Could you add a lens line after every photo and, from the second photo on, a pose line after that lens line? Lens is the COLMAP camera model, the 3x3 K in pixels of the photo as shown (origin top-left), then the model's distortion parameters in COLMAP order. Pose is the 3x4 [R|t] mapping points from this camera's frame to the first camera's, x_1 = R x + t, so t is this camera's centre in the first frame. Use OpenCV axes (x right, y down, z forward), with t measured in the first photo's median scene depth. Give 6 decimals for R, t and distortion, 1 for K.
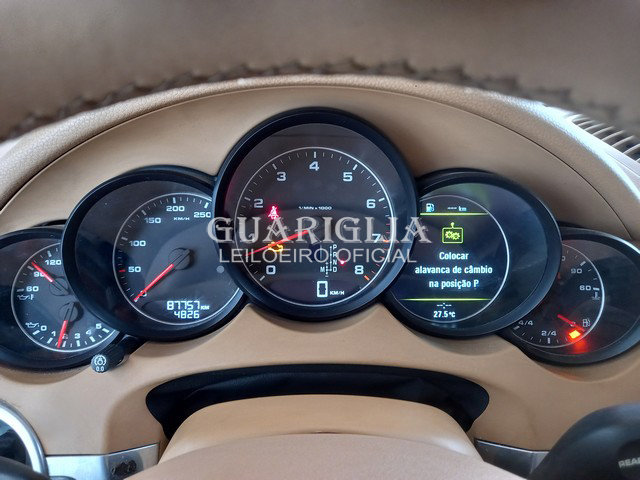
lens RADIAL K [[470.8, 0, 319.6], [0, 470.8, 241.2], [0, 0, 1]] dist [0.039451, -0.005977]
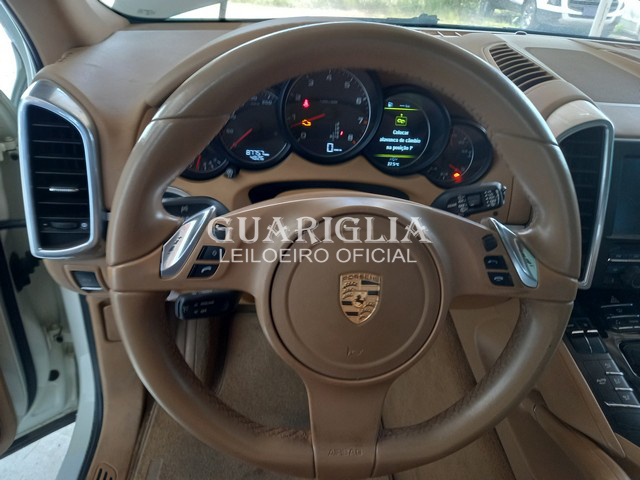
lens RADIAL K [[470.8, 0, 323.7], [0, 470.8, 239.3], [0, 0, 1]] dist [0.039451, -0.005977]
pose [[0.995772, 0.026854, 0.087842, -0.172814], [-0.044971, 0.976386, 0.211302, 0.063256], [-0.080093, -0.214359, 0.973466, -0.886774]]
